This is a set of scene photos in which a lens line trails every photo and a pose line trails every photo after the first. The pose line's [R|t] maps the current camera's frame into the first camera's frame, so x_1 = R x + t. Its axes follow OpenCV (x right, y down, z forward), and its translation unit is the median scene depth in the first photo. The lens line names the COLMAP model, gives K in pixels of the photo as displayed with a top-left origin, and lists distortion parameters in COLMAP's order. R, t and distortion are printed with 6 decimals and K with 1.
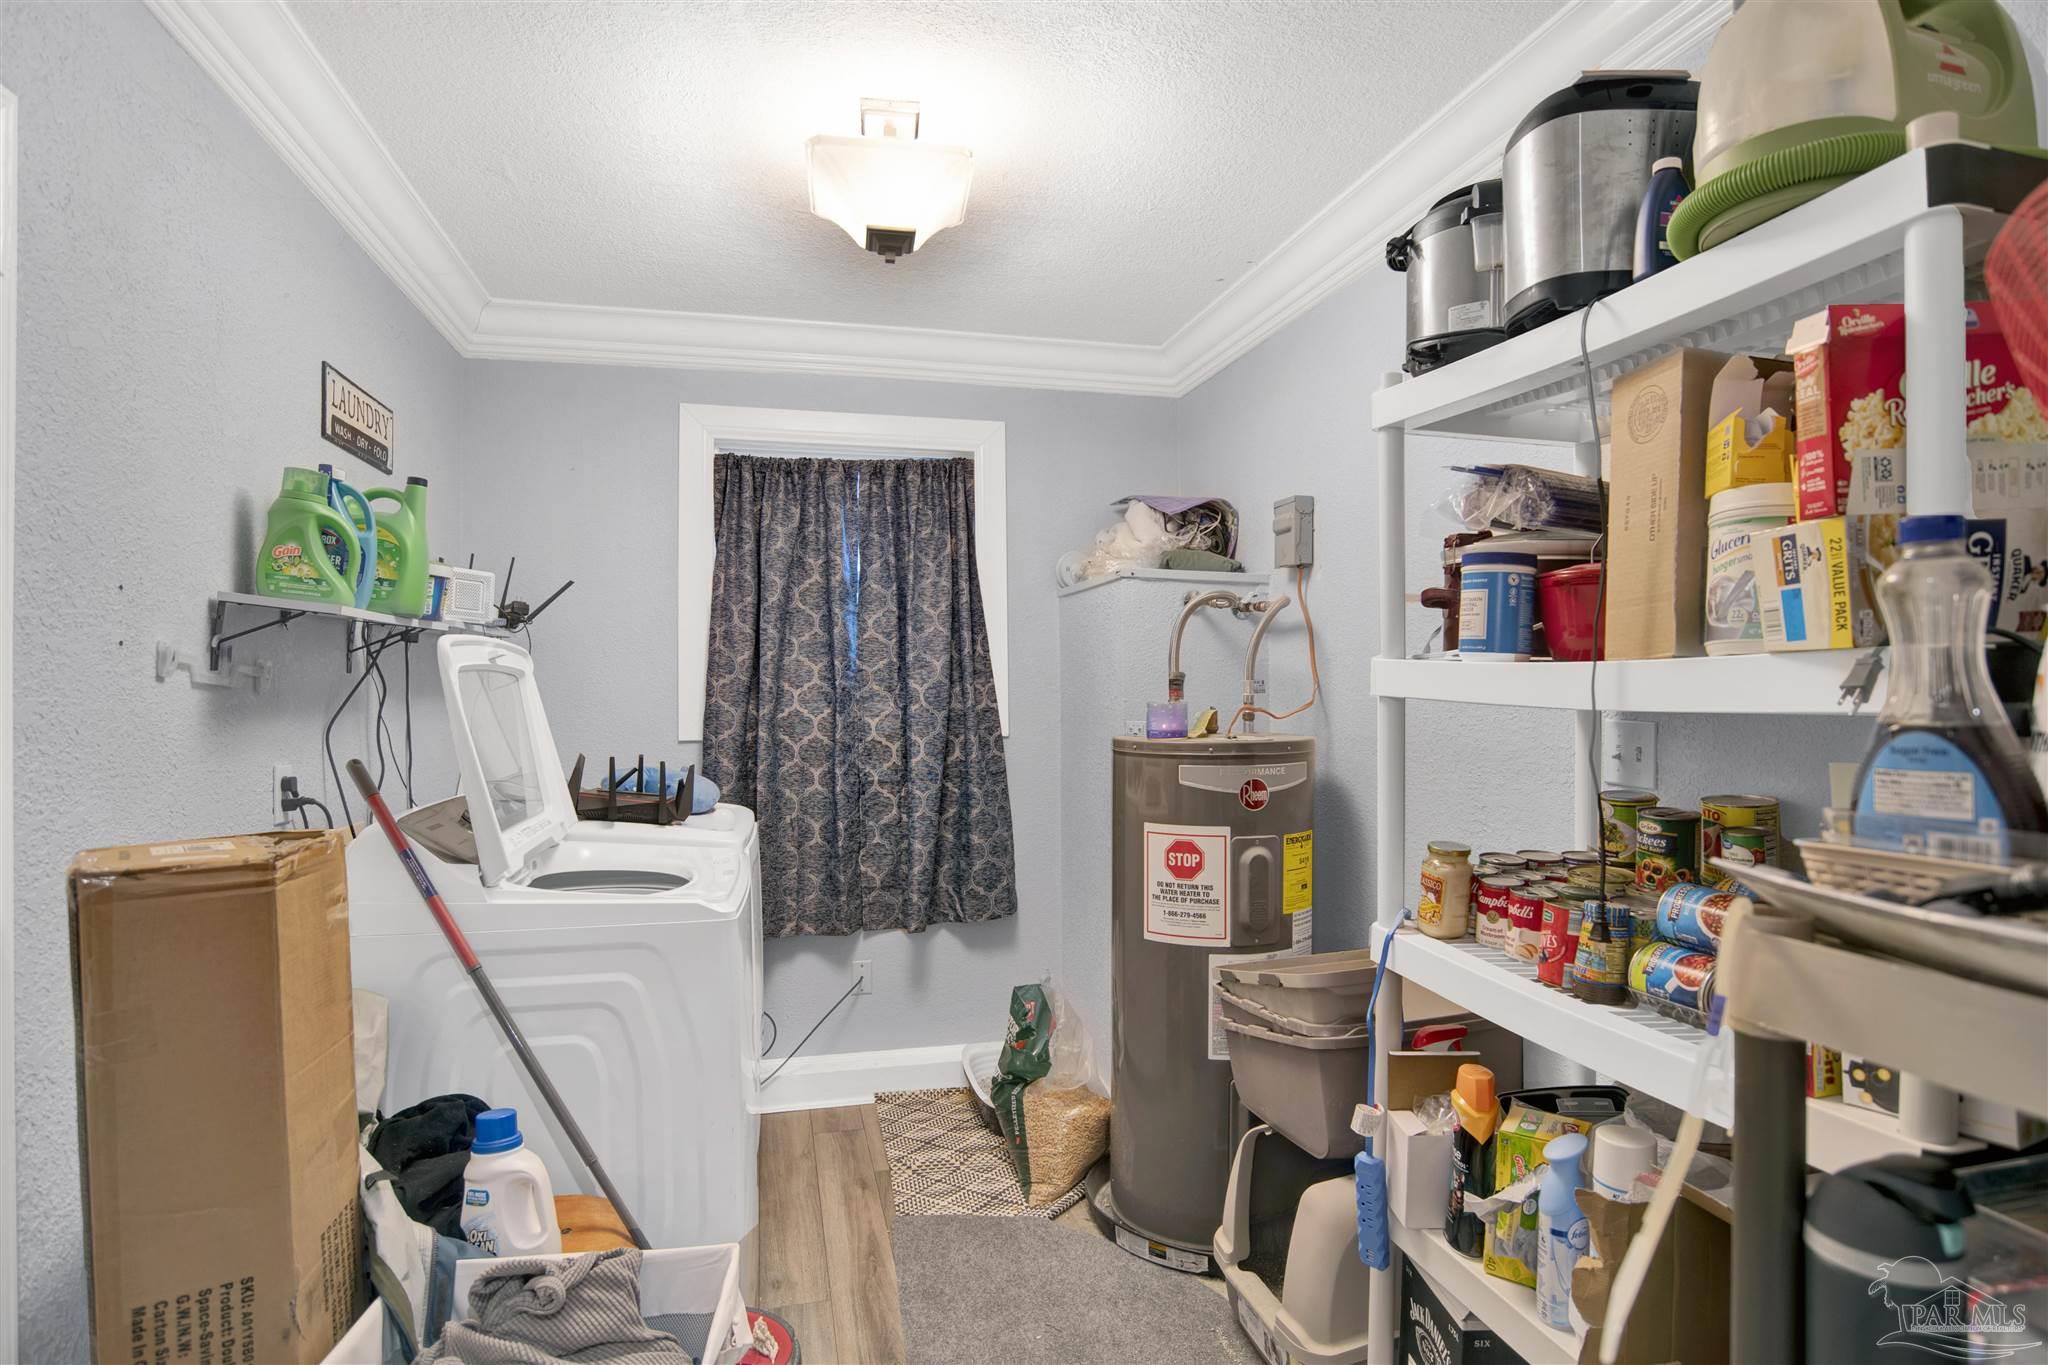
lens RADIAL K [[1057.0, 0, 1028.9], [0, 1057.0, 675.8], [0, 0, 1]] dist [-0.067422, 0.022906]
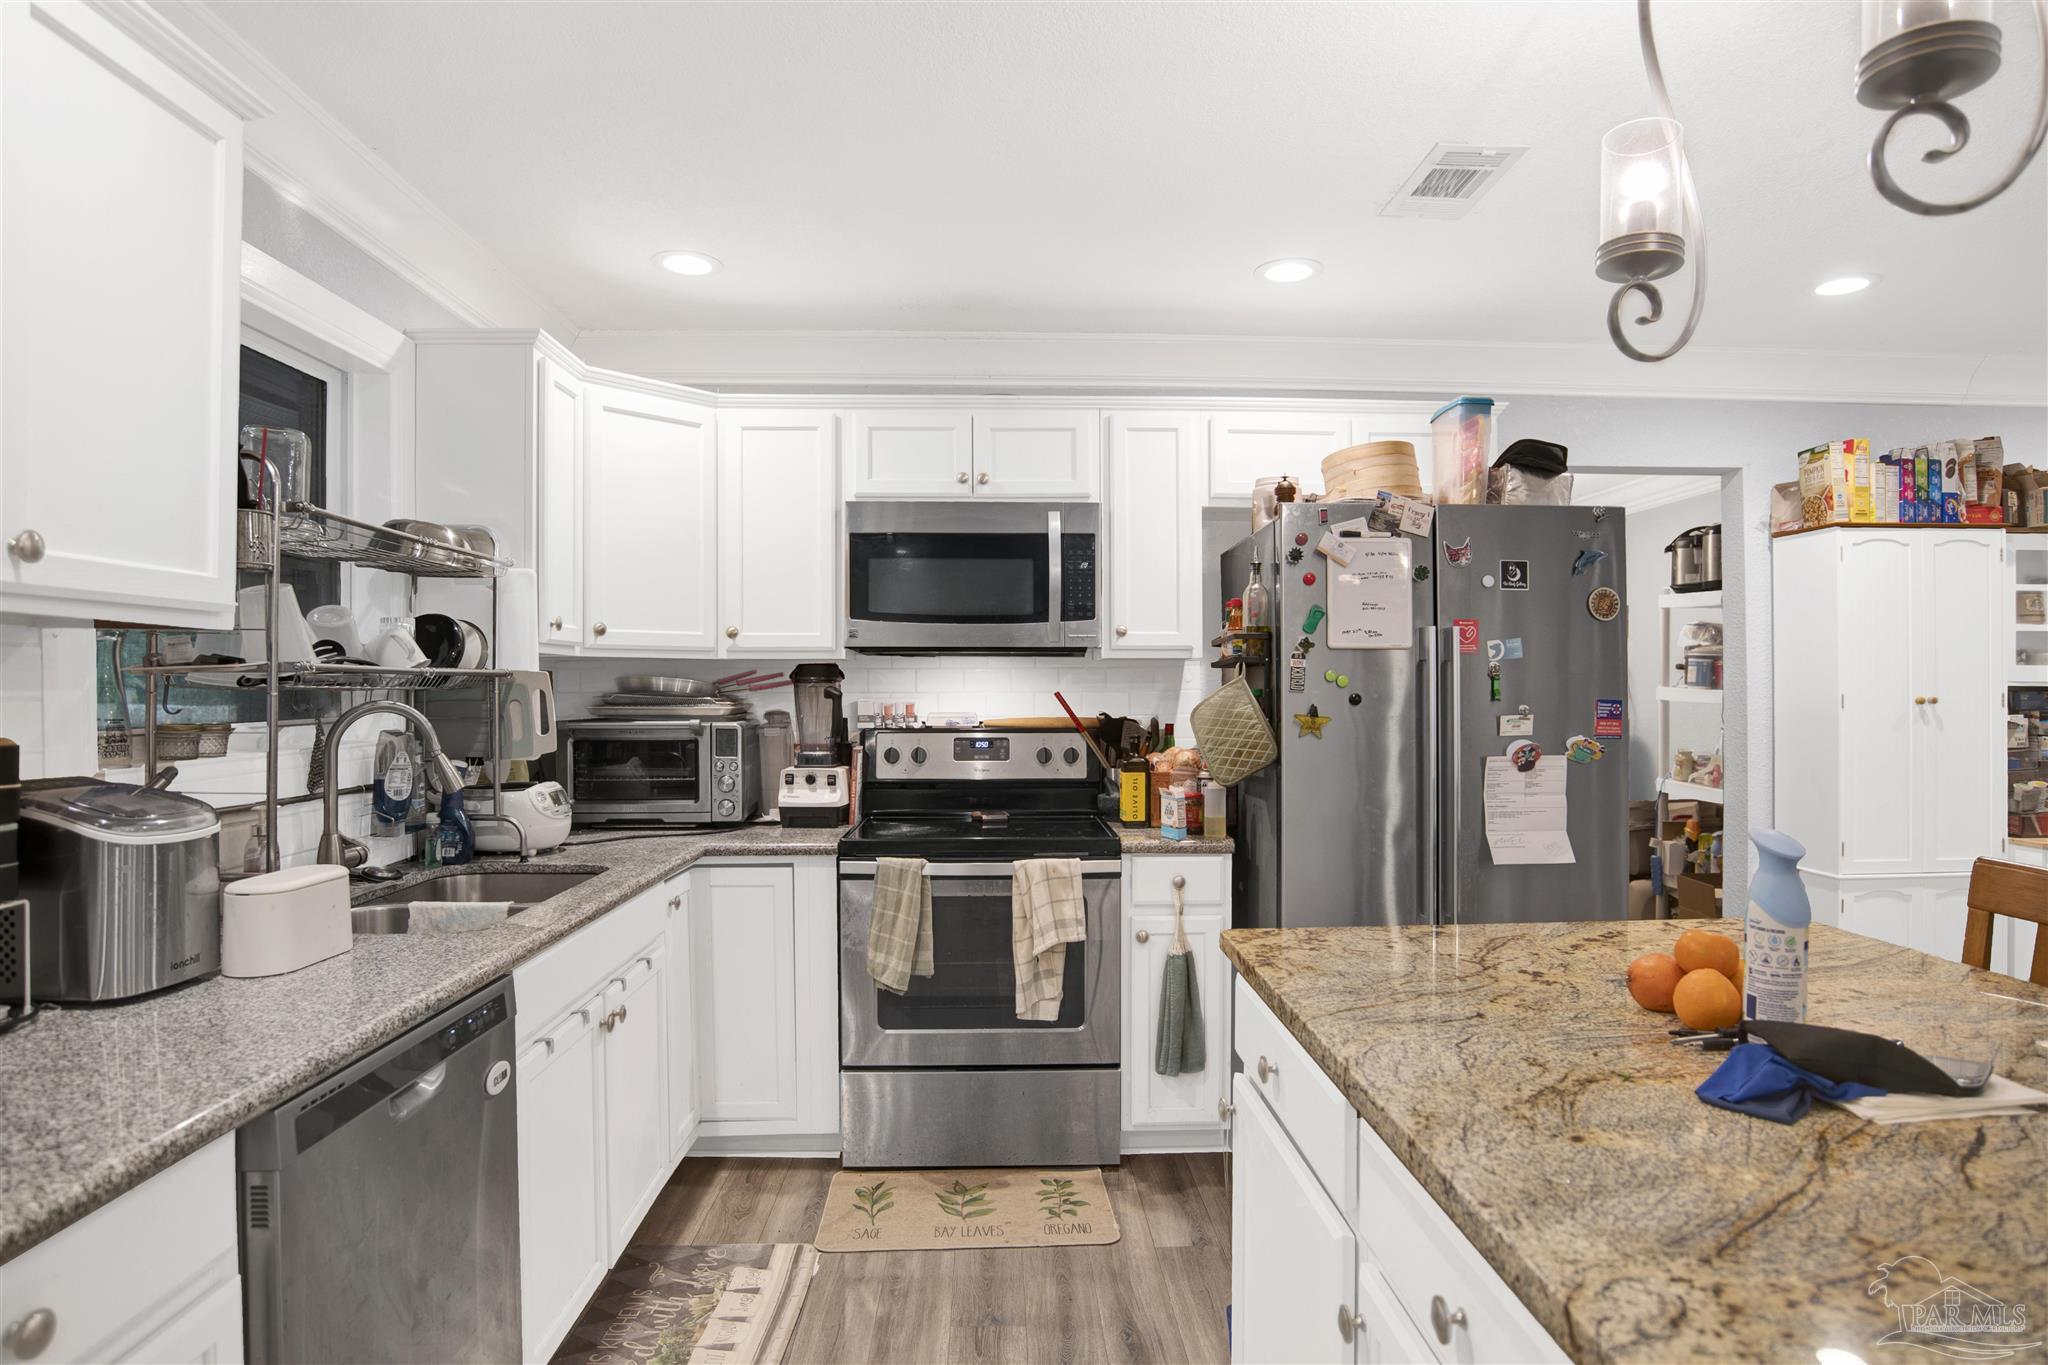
lens RADIAL K [[1090.8, 0, 1032.6], [0, 1090.8, 676.0], [0, 0, 1]] dist [-0.071795, 0.027580]
pose [[0.978093, 0.000888, -0.208168, -0.389661], [-0.001382, 0.999997, -0.002229, -0.020516], [0.208165, 0.002467, 0.978091, -1.172205]]
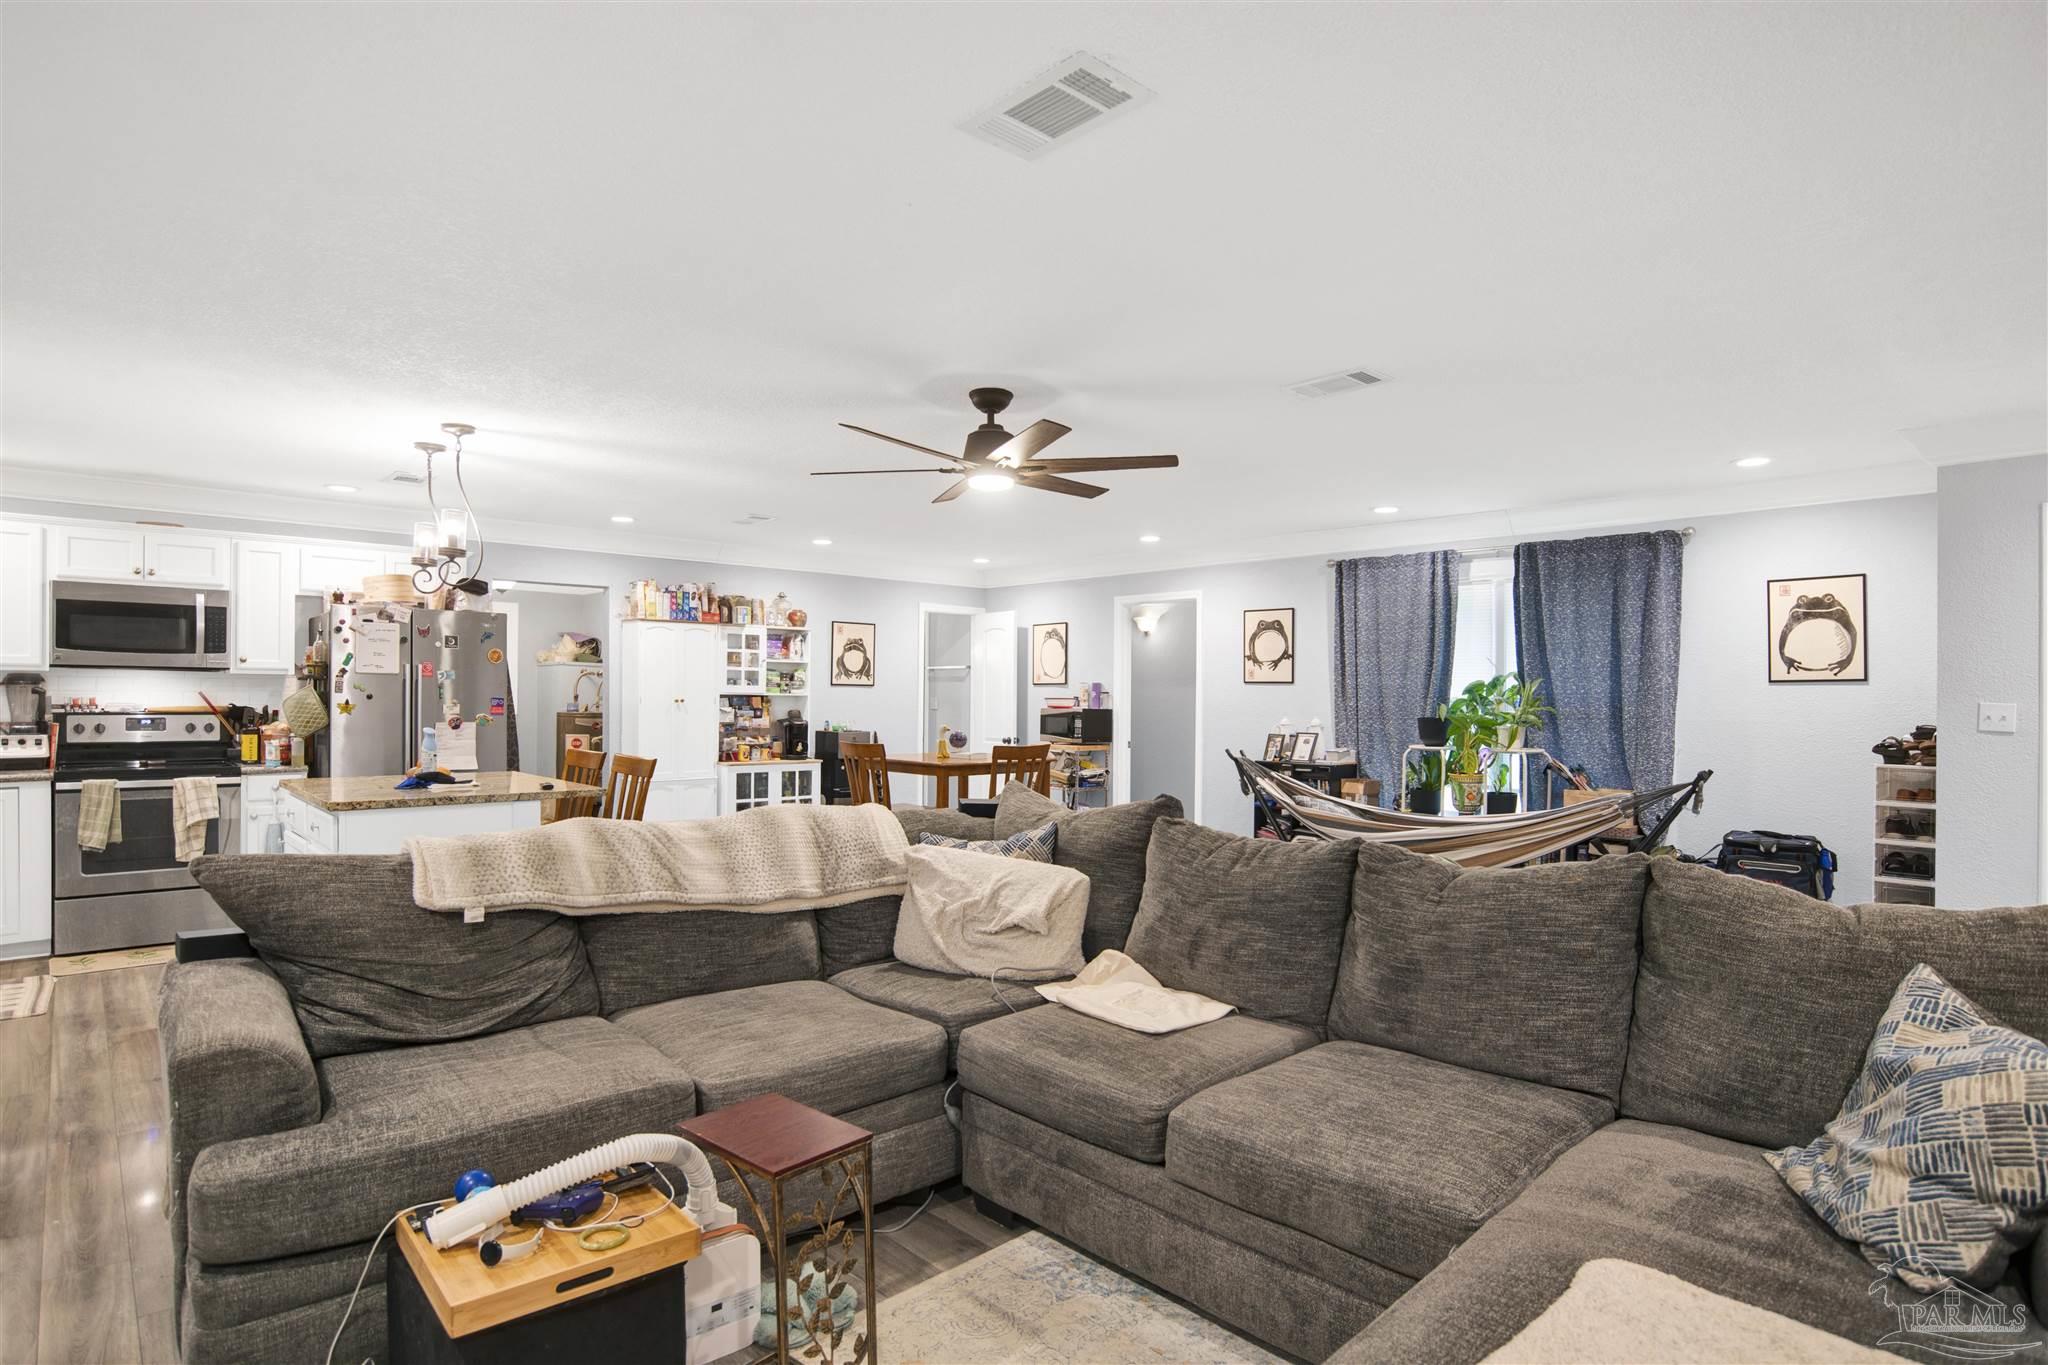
lens RADIAL K [[1067.0, 0, 1042.1], [0, 1067.0, 701.1], [0, 0, 1]] dist [-0.068772, 0.021733]
pose [[0.869564, 0.011190, 0.493693, -0.203985], [-0.017771, 0.999805, 0.008640, -0.031974], [-0.493500, -0.016286, 0.869593, -2.358938]]
